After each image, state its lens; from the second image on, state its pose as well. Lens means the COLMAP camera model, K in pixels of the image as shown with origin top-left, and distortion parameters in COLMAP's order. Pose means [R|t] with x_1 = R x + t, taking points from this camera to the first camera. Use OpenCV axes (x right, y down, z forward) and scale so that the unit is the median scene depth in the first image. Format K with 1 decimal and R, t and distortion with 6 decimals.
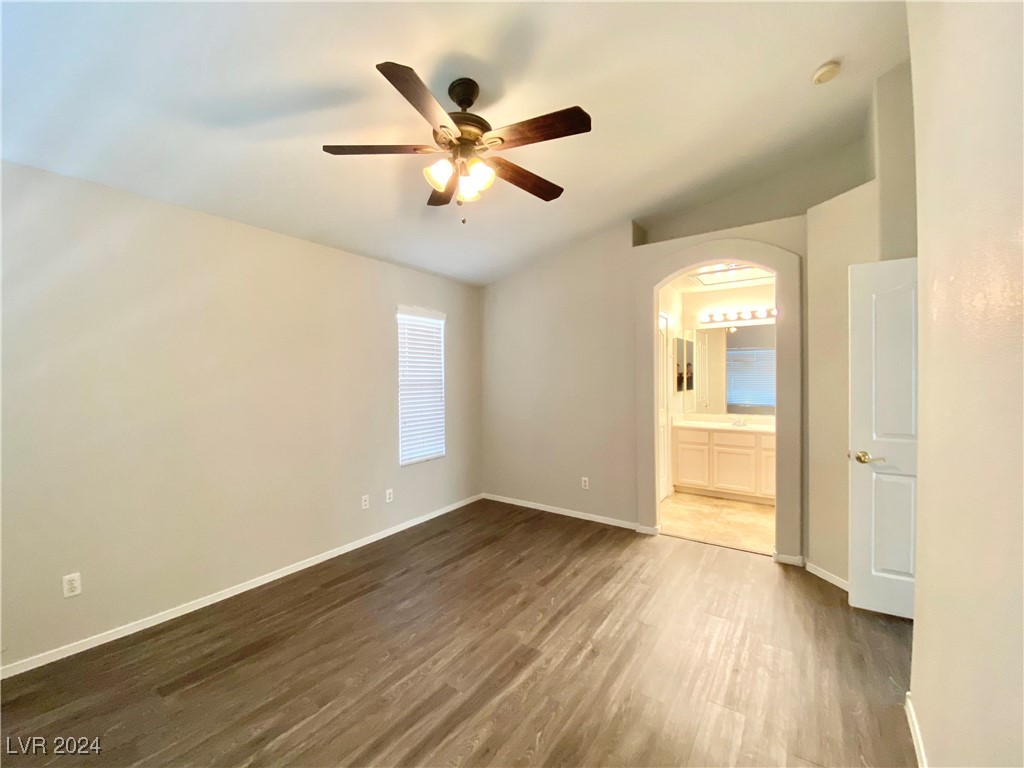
lens RADIAL K [[409.9, 0, 514.6], [0, 409.9, 380.4], [0, 0, 1]] dist [0.021547, -0.015803]
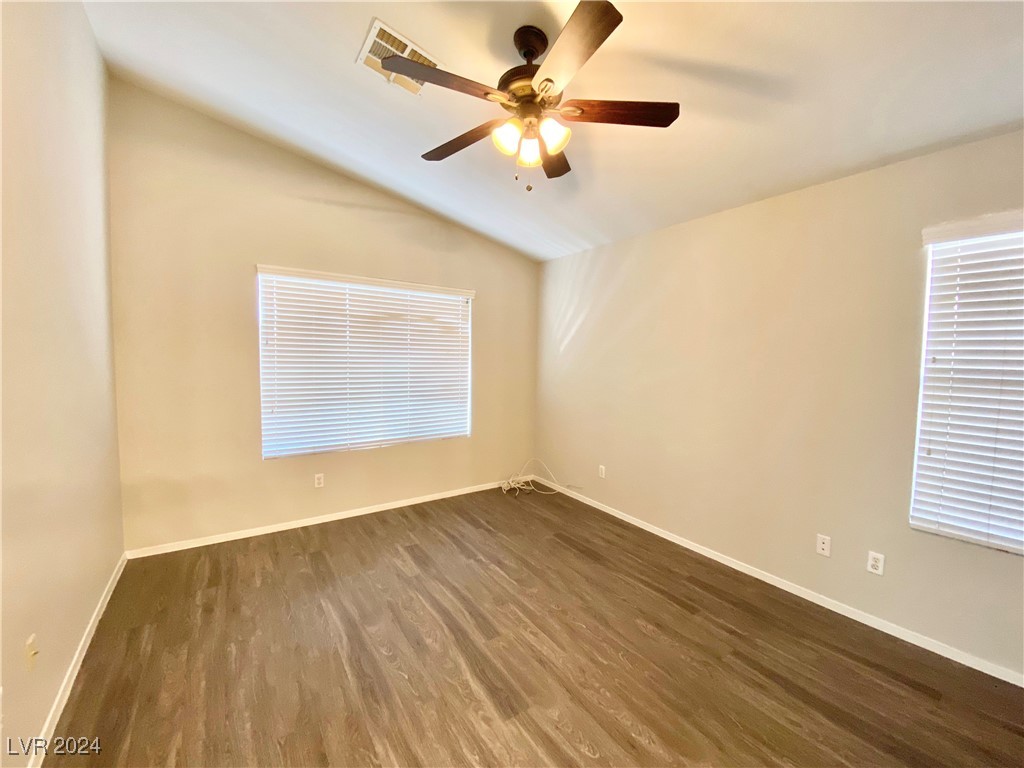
lens RADIAL K [[409.9, 0, 514.6], [0, 409.9, 380.4], [0, 0, 1]] dist [0.021547, -0.015803]
pose [[-0.341054, 0.058536, -0.938220, 0.692225], [-0.022547, 0.997263, 0.070416, -0.020502], [0.939773, 0.045169, -0.338800, 1.165547]]
